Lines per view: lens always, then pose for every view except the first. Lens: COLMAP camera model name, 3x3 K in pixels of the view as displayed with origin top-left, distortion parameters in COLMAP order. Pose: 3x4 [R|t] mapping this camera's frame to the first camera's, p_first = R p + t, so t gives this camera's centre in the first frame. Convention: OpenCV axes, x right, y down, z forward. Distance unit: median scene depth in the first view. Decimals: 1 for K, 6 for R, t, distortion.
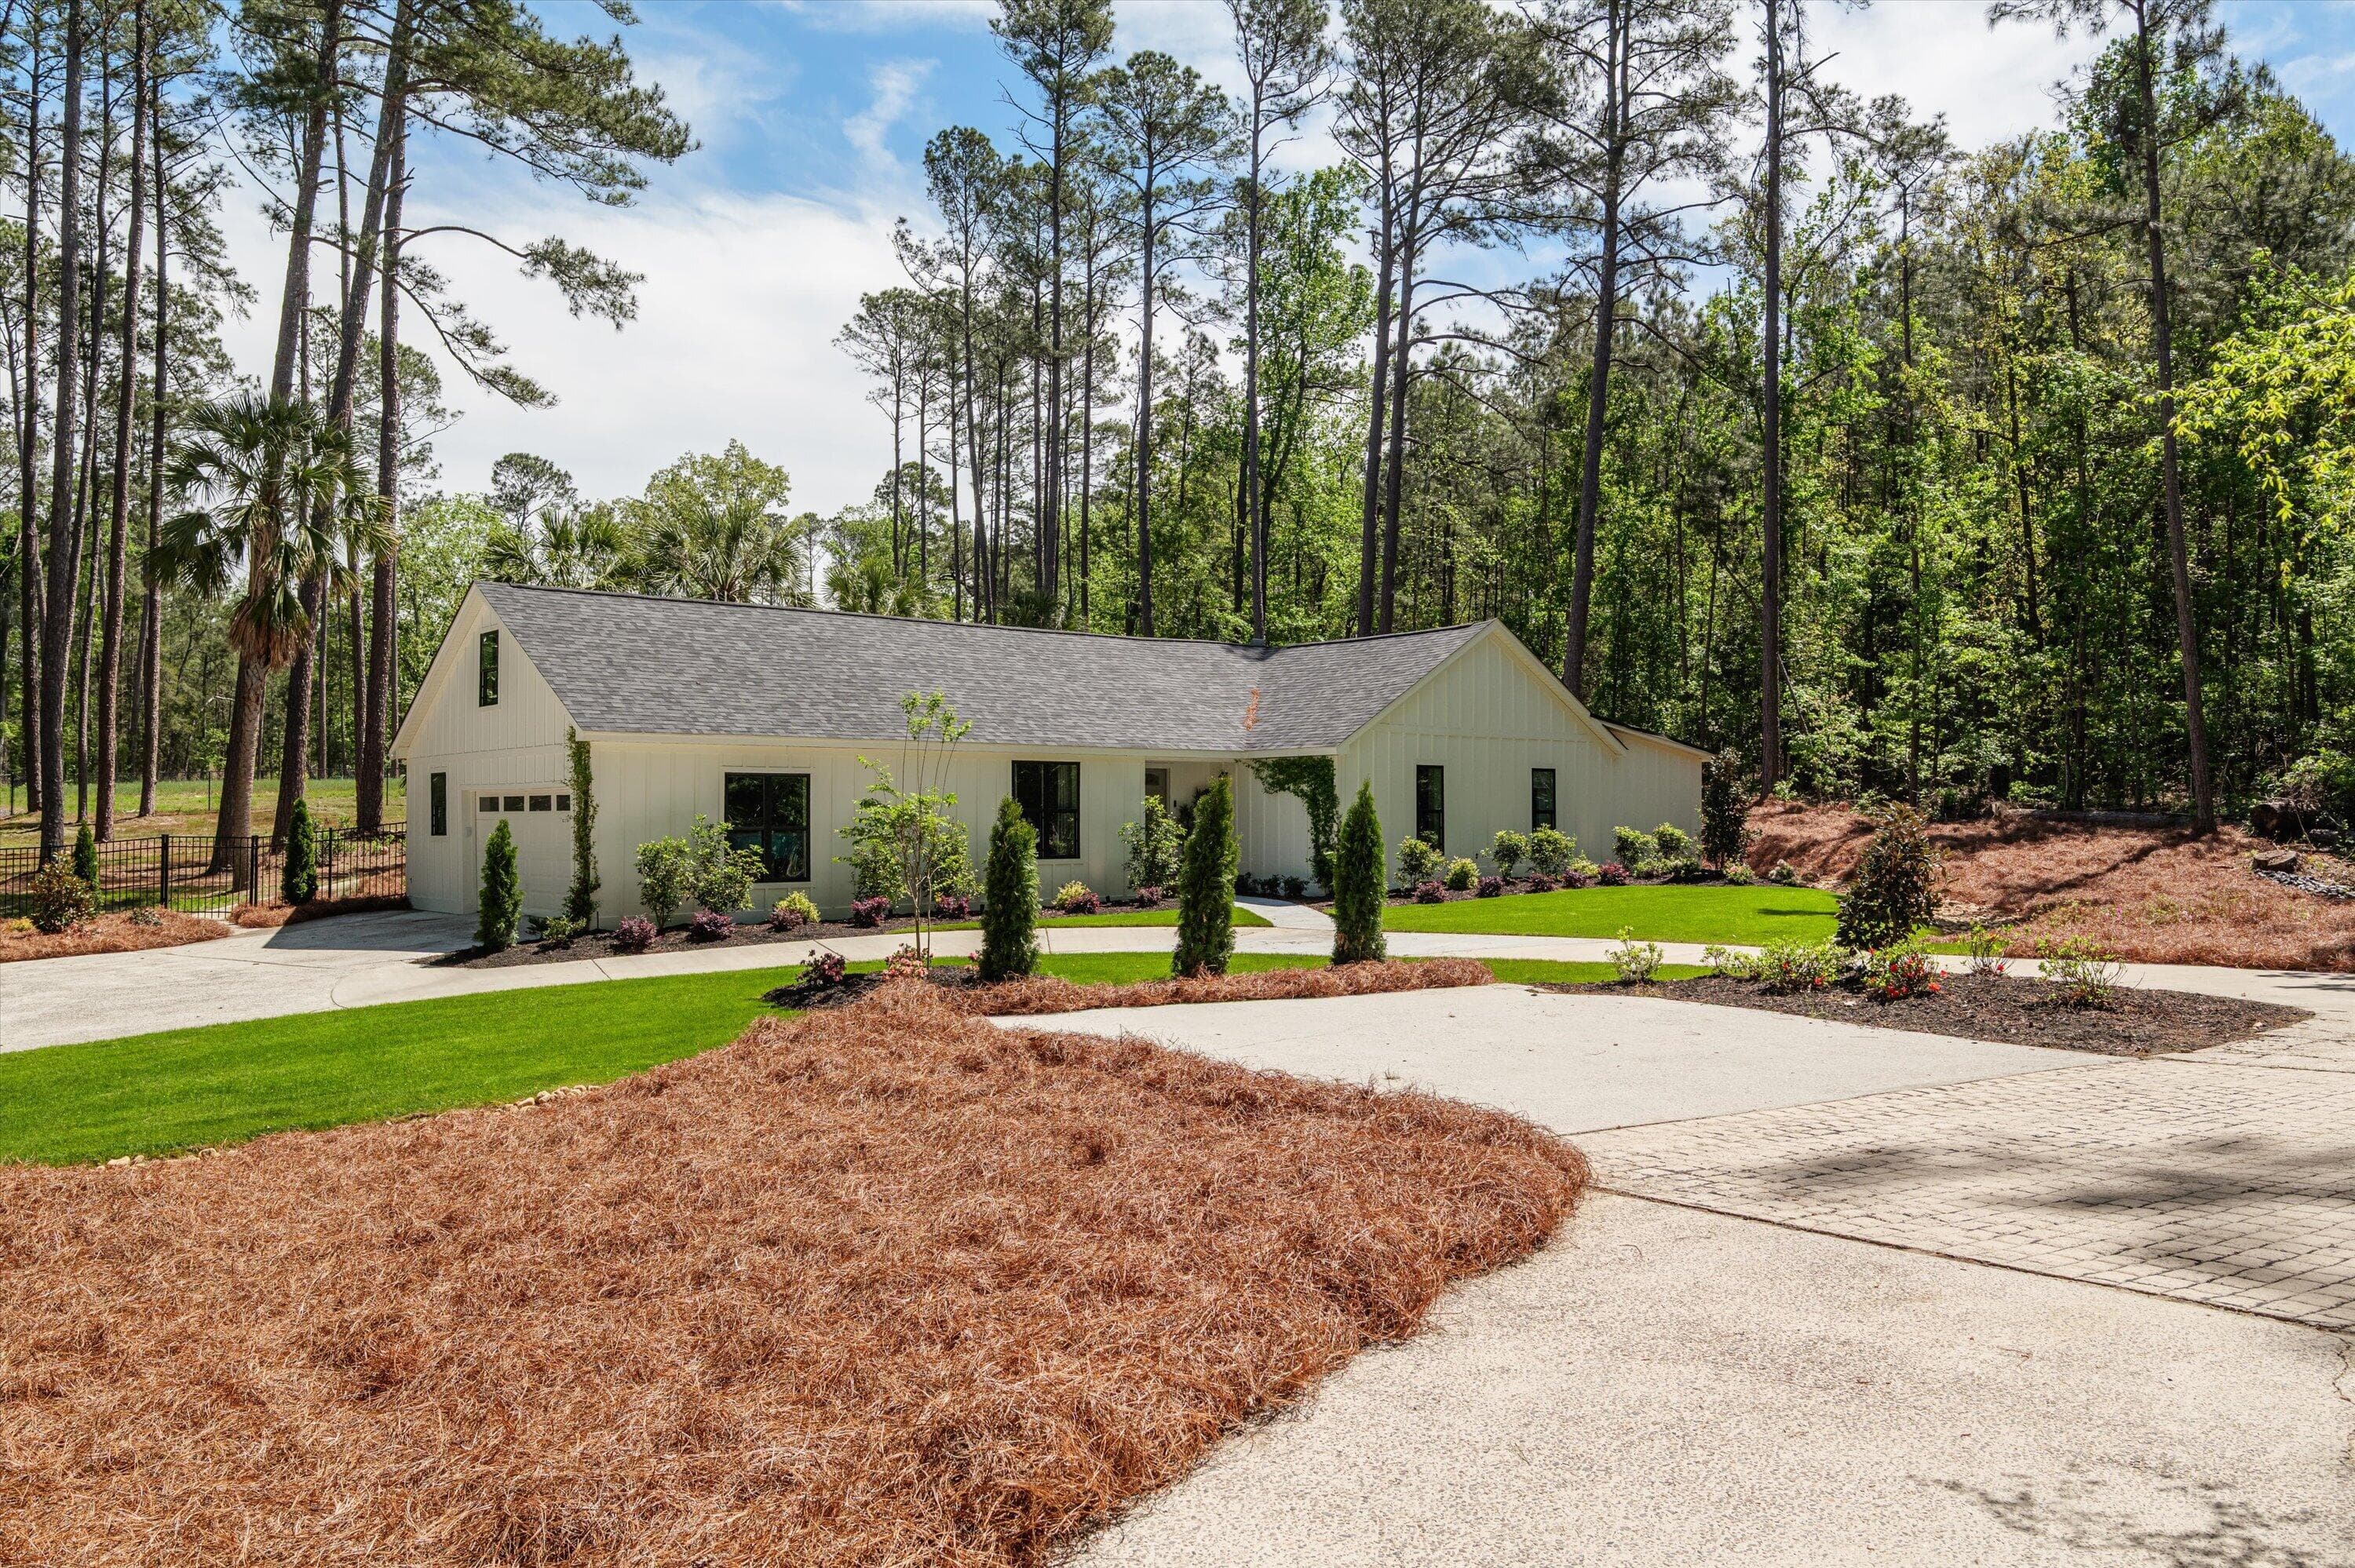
lens RADIAL K [[1733.1, 0, 1177.5], [0, 1733.1, 784.0], [0, 0, 1]] dist [-0.001136, -0.000354]
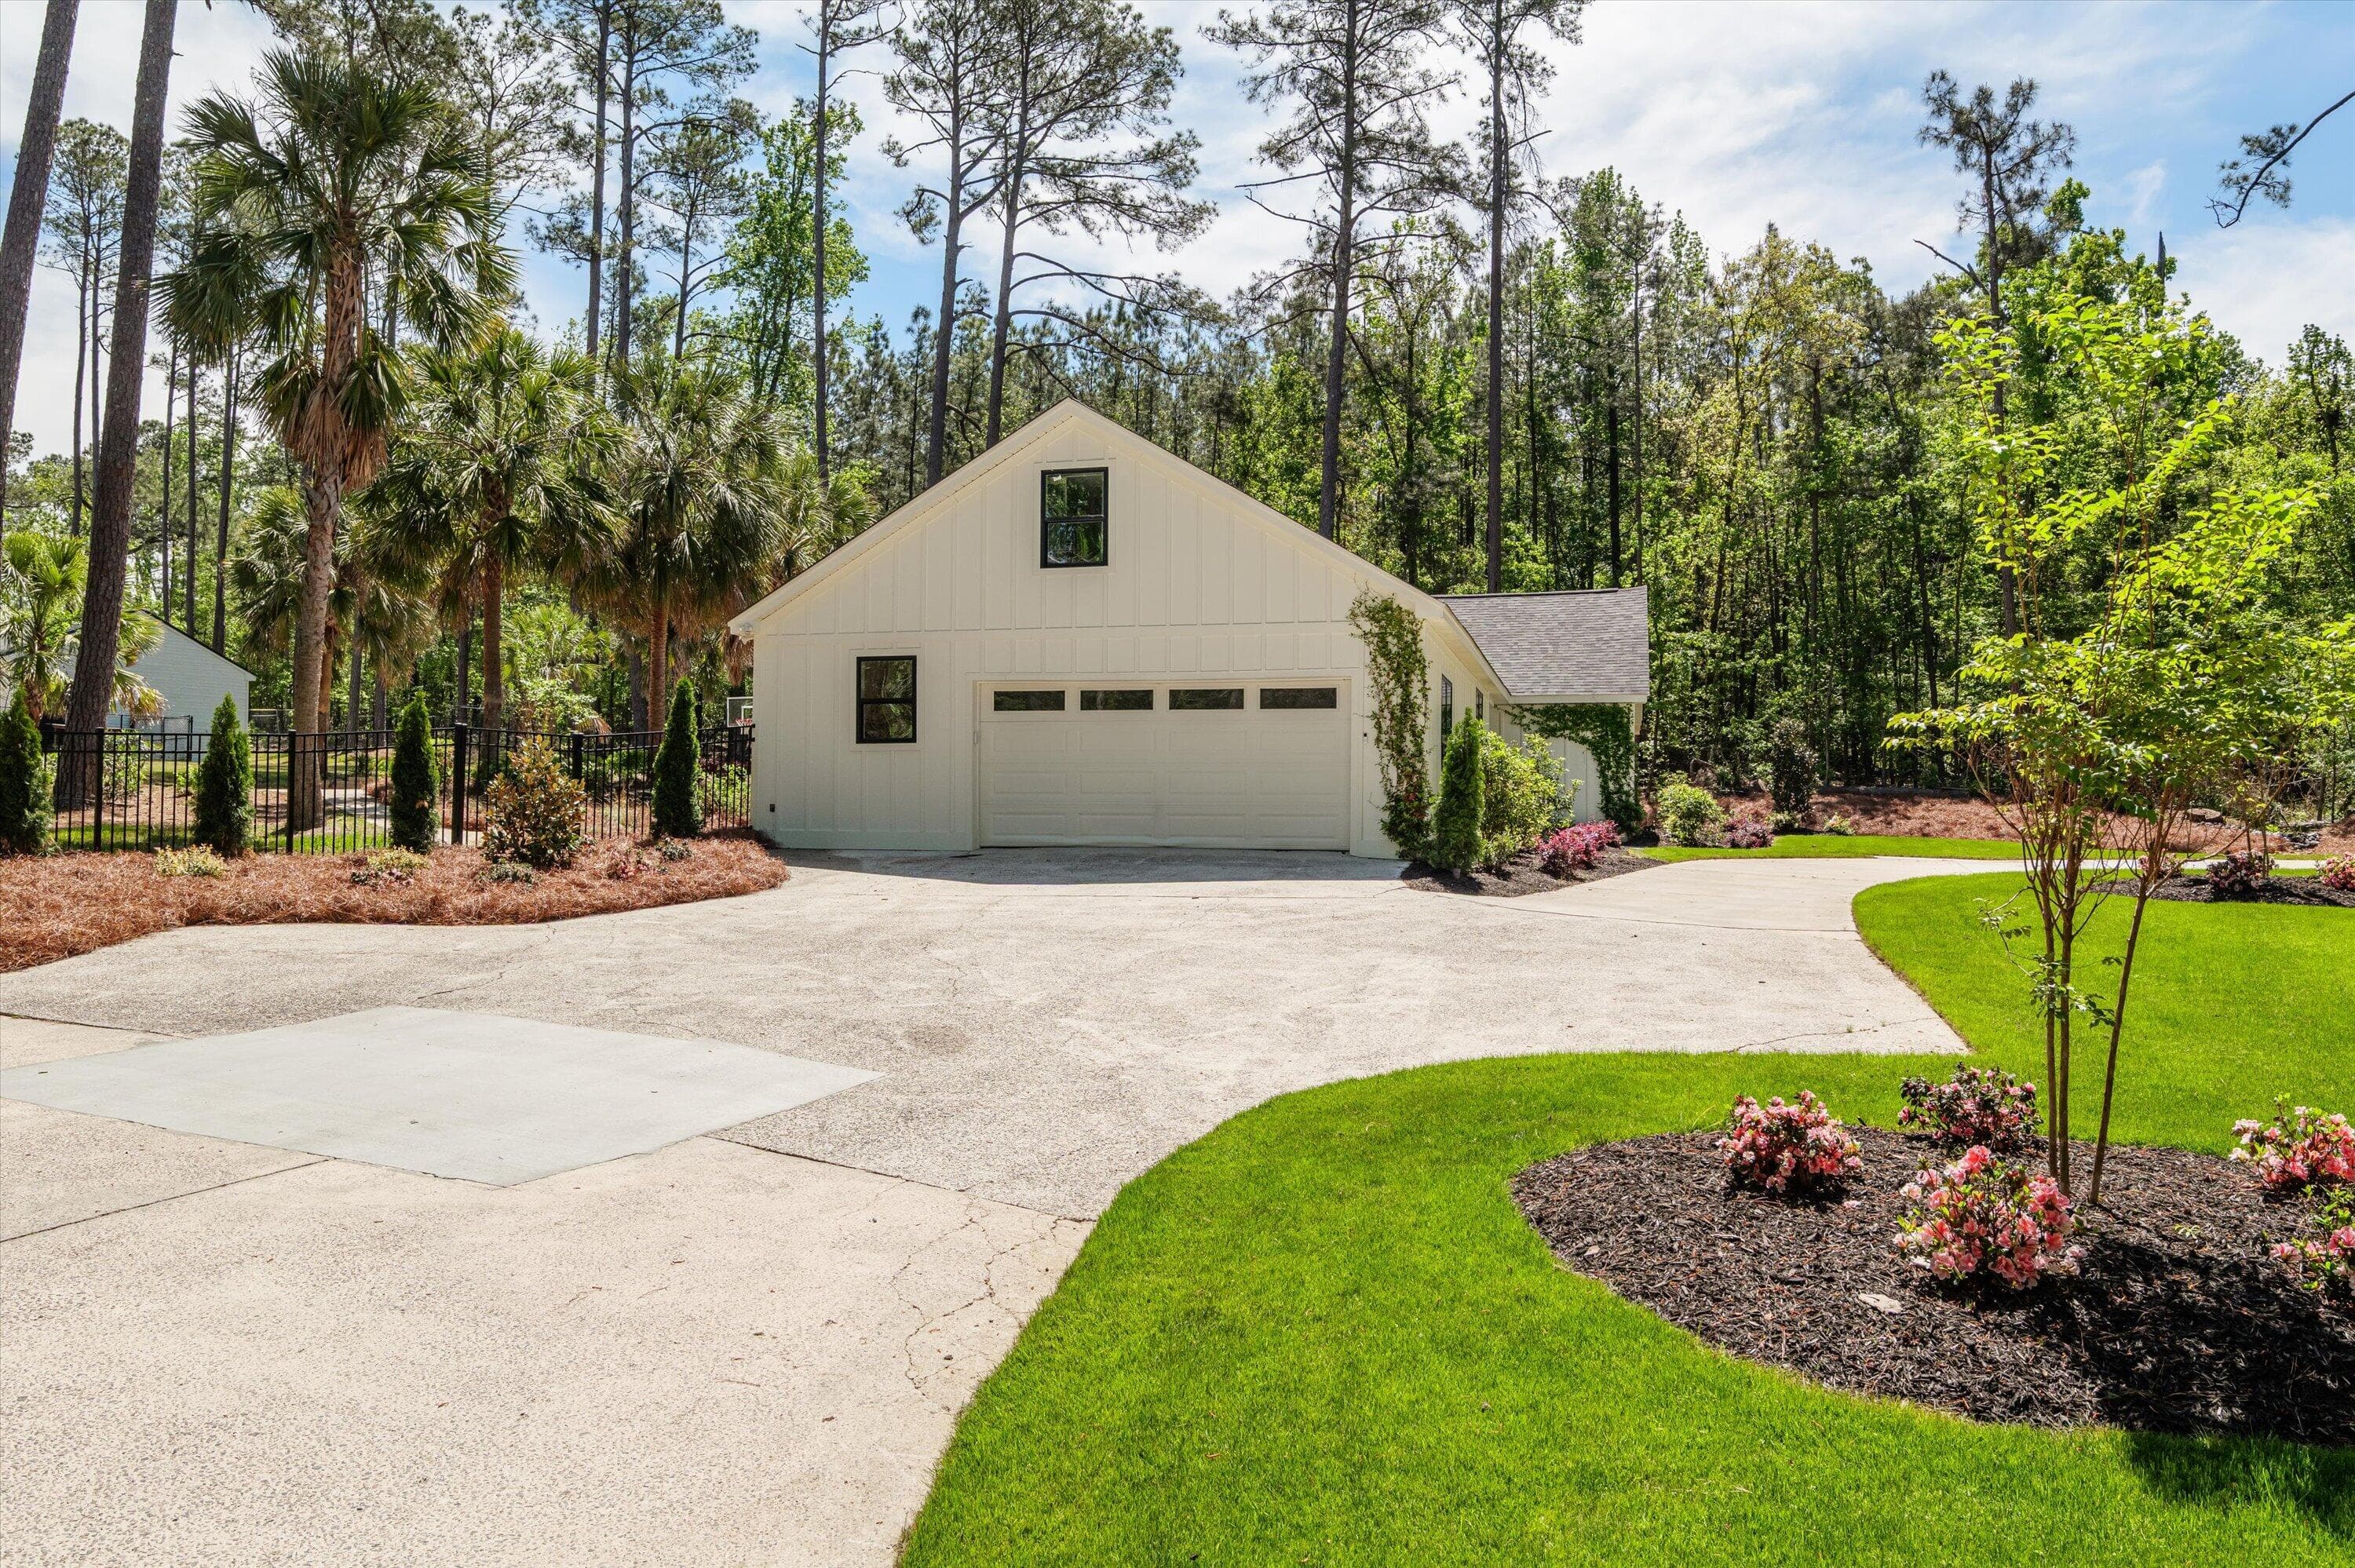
lens RADIAL K [[1665.2, 0, 1177.5], [0, 1665.2, 784.0], [0, 0, 1]] dist [0.032762, -0.065319]
pose [[0.814997, 0.026008, 0.578881, -0.272969], [-0.022216, 0.999660, -0.013634, 0.019852], [-0.579039, -0.001749, 0.815298, 0.145669]]
